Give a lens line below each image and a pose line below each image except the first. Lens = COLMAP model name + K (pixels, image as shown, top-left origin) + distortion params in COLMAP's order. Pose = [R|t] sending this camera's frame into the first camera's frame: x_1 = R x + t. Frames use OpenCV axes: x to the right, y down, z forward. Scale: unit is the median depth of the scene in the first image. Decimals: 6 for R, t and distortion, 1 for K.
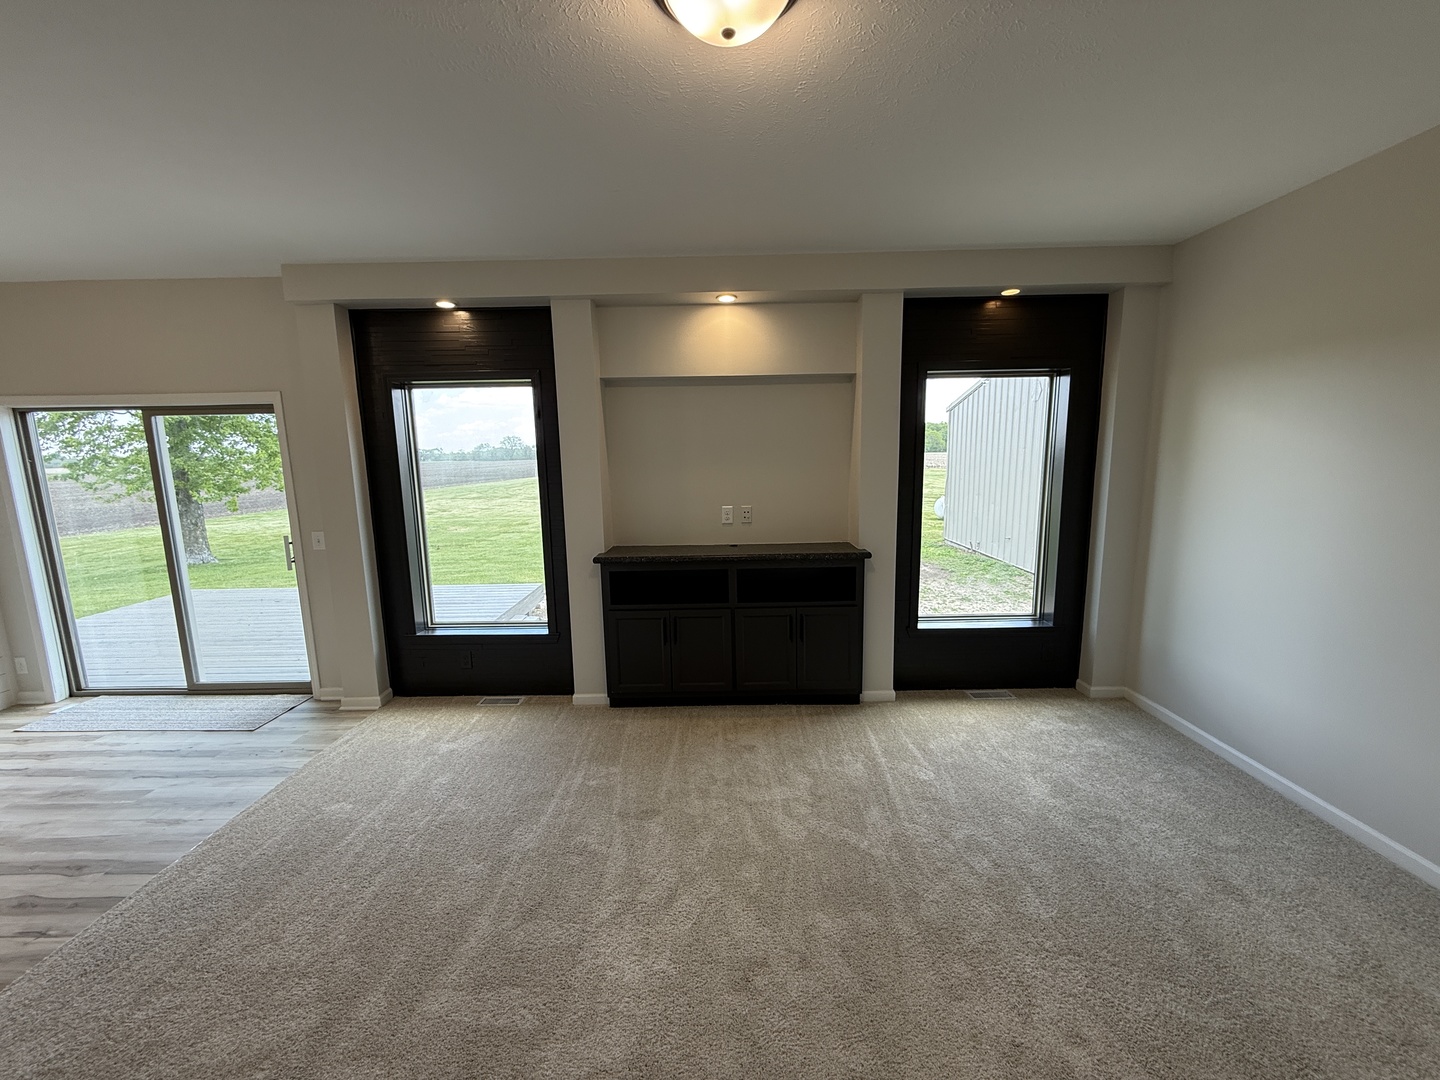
lens RADIAL K [[573.5, 0, 717.5], [0, 573.5, 541.5], [0, 0, 1]] dist [0.001024, -0.000482]
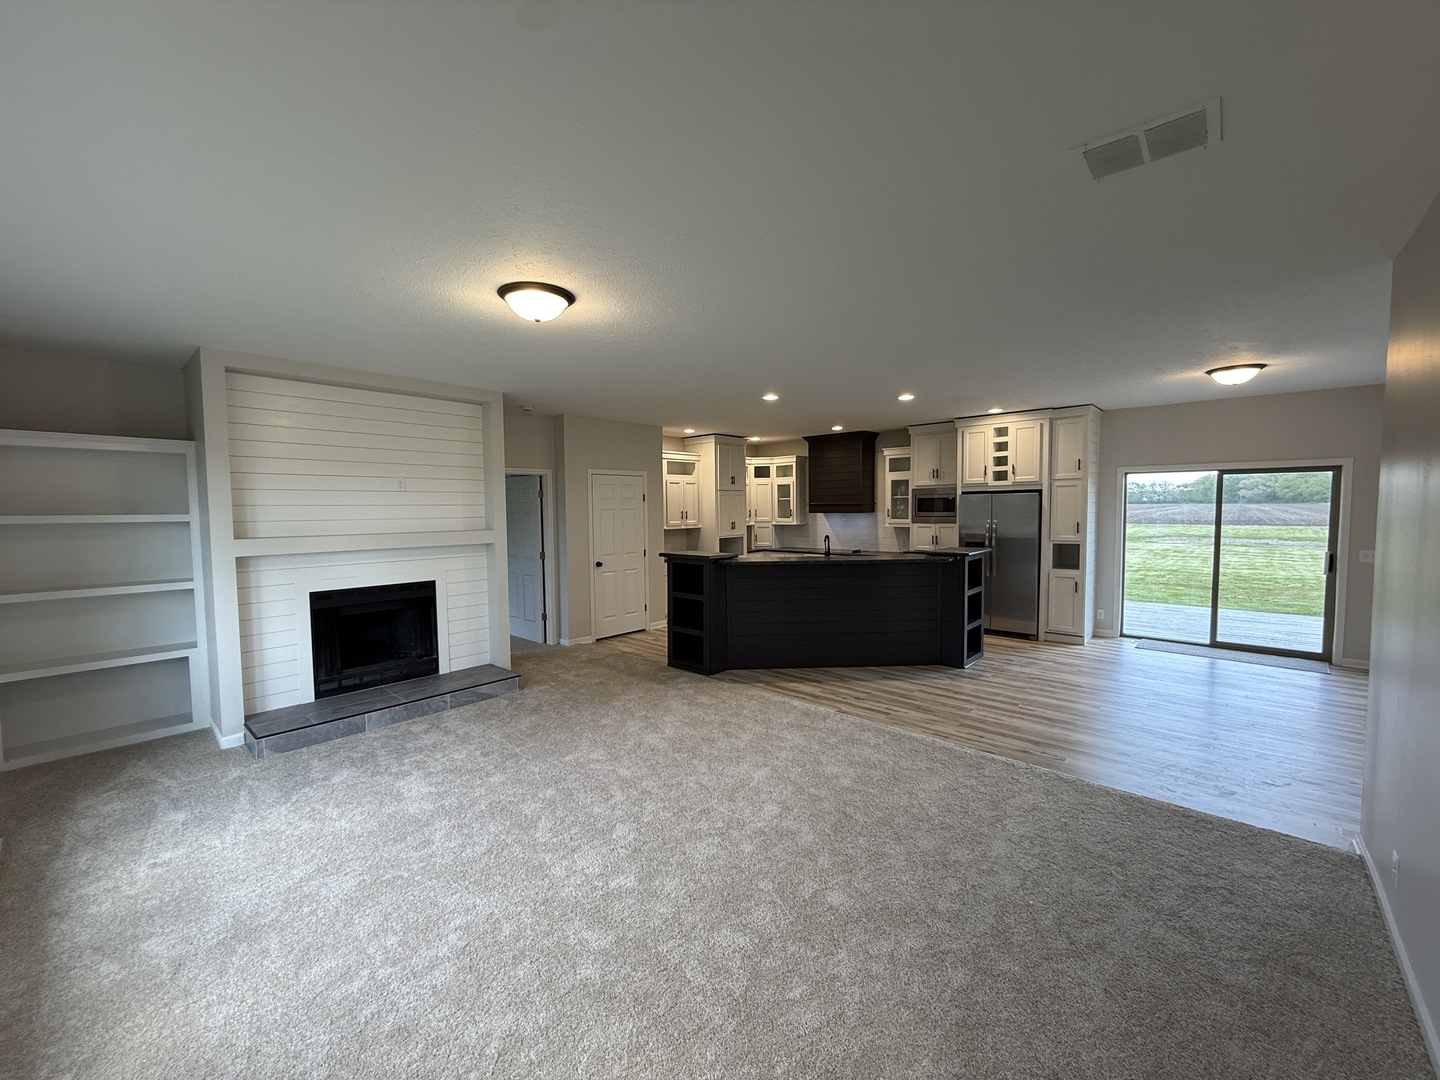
lens RADIAL K [[573.5, 0, 717.5], [0, 573.5, 541.5], [0, 0, 1]] dist [0.001024, -0.000482]
pose [[0.744319, 0.054077, -0.665631, -0.999927], [-0.106473, 0.993576, -0.038340, 0.203544], [0.659282, 0.099409, 0.745295, -1.252146]]
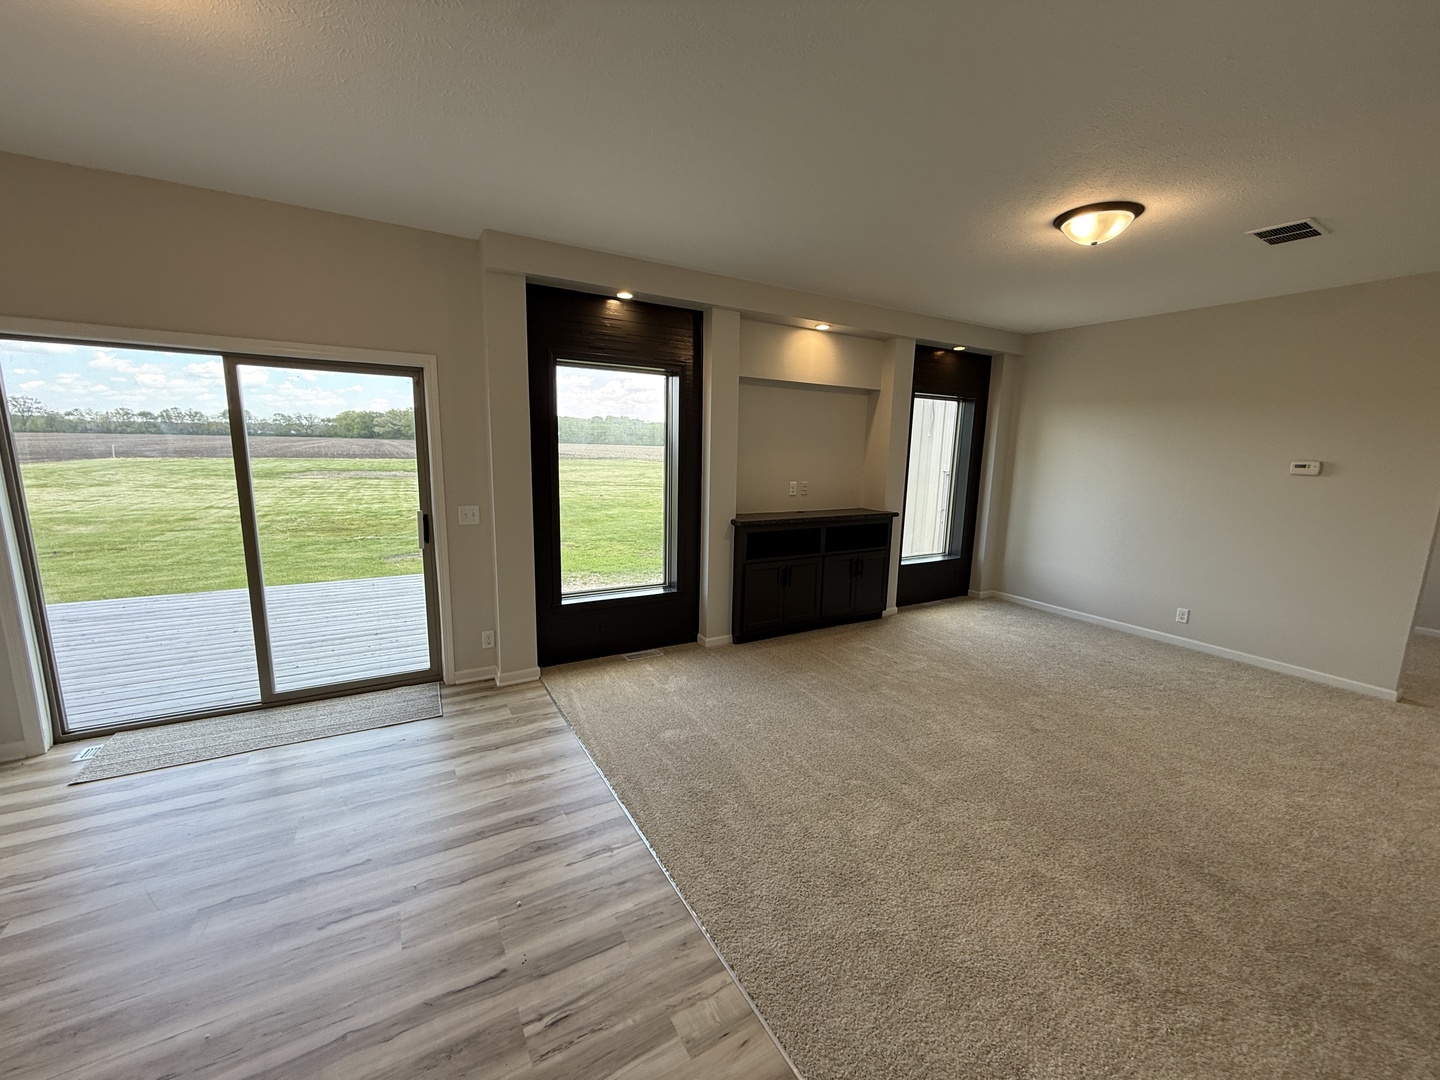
lens RADIAL K [[573.5, 0, 717.5], [0, 573.5, 541.5], [0, 0, 1]] dist [0.001024, -0.000482]
pose [[0.859272, -0.046872, 0.509366, -0.861834], [0.038576, 0.998895, 0.026844, 0.034668], [-0.510062, -0.003417, 0.860131, -0.037941]]
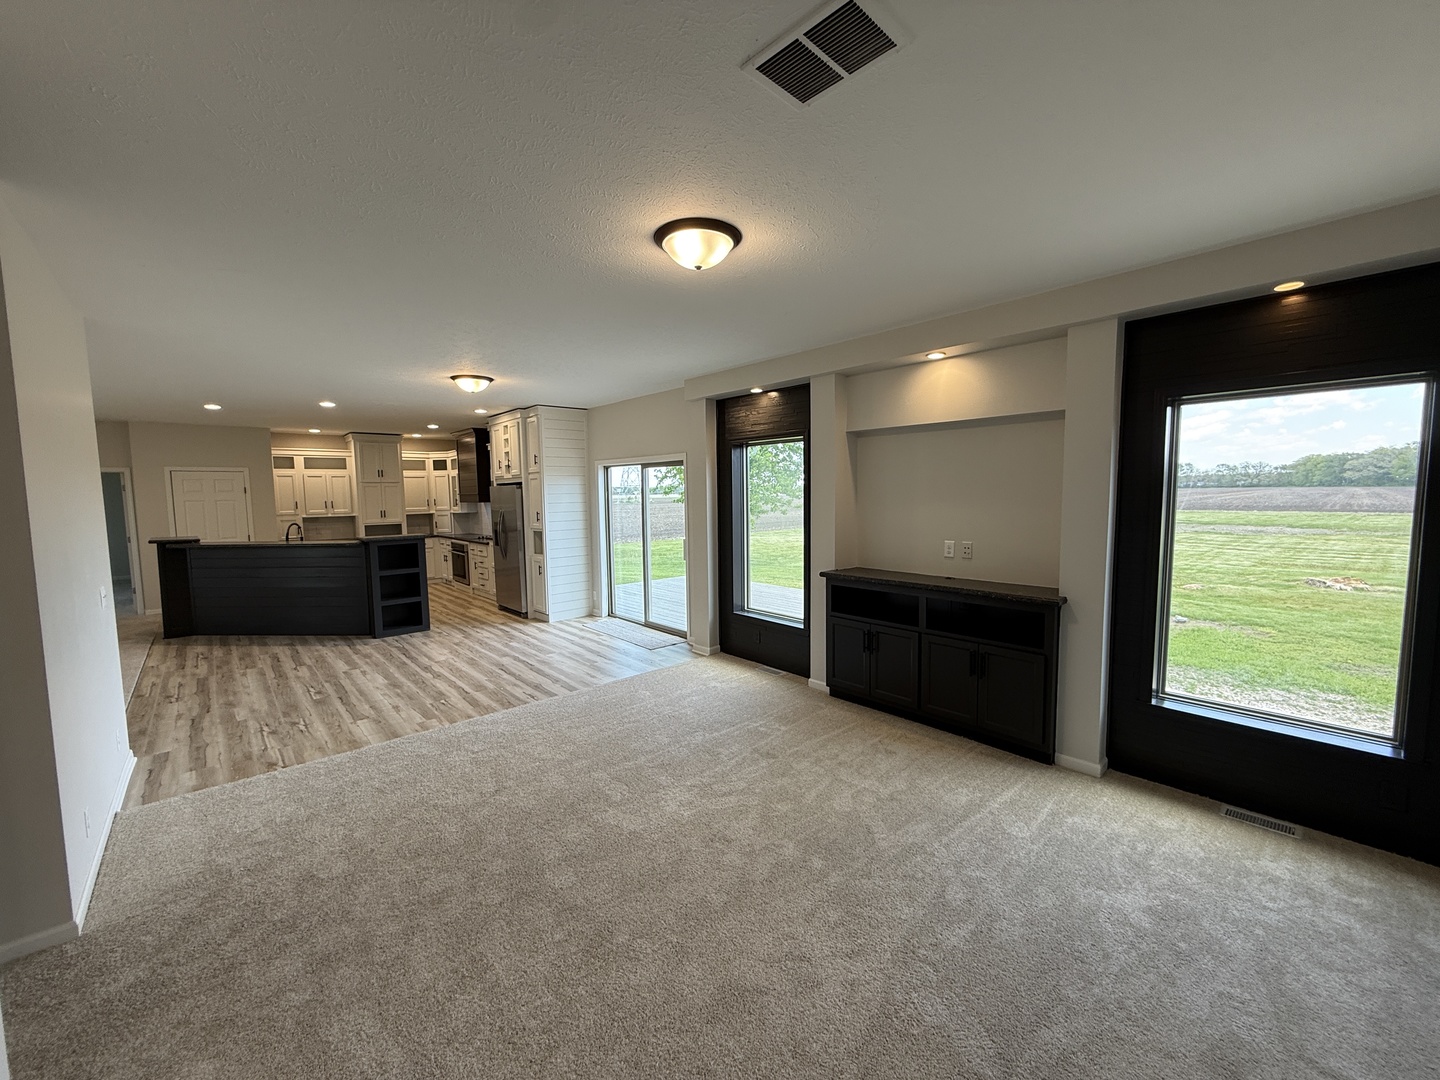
lens RADIAL K [[573.5, 0, 717.5], [0, 573.5, 541.5], [0, 0, 1]] dist [0.001024, -0.000482]
pose [[0.671708, 0.073695, -0.737141, 0.551963], [-0.111933, 0.993712, -0.002652, -0.010071], [0.732311, 0.084292, 0.675734, -0.040222]]
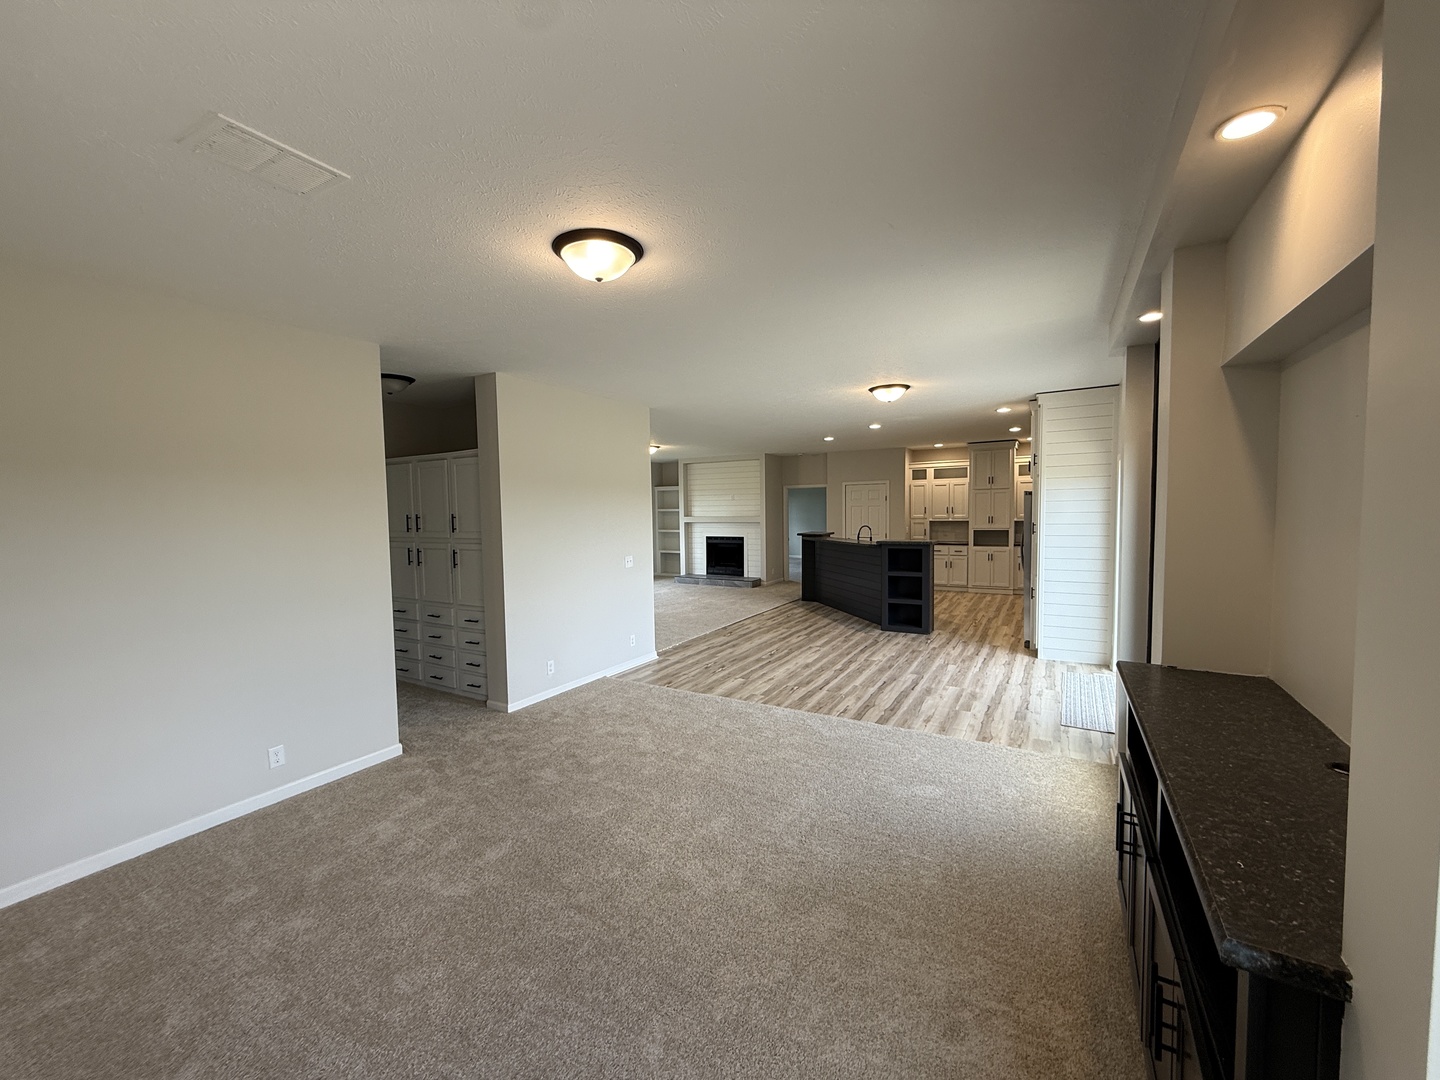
lens RADIAL K [[573.5, 0, 717.5], [0, 573.5, 541.5], [0, 0, 1]] dist [0.001024, -0.000482]
pose [[-0.499946, 0.078714, -0.862472, 0.540846], [-0.105059, 0.982995, 0.150612, -0.149224], [0.859661, 0.165908, -0.483175, 0.871811]]
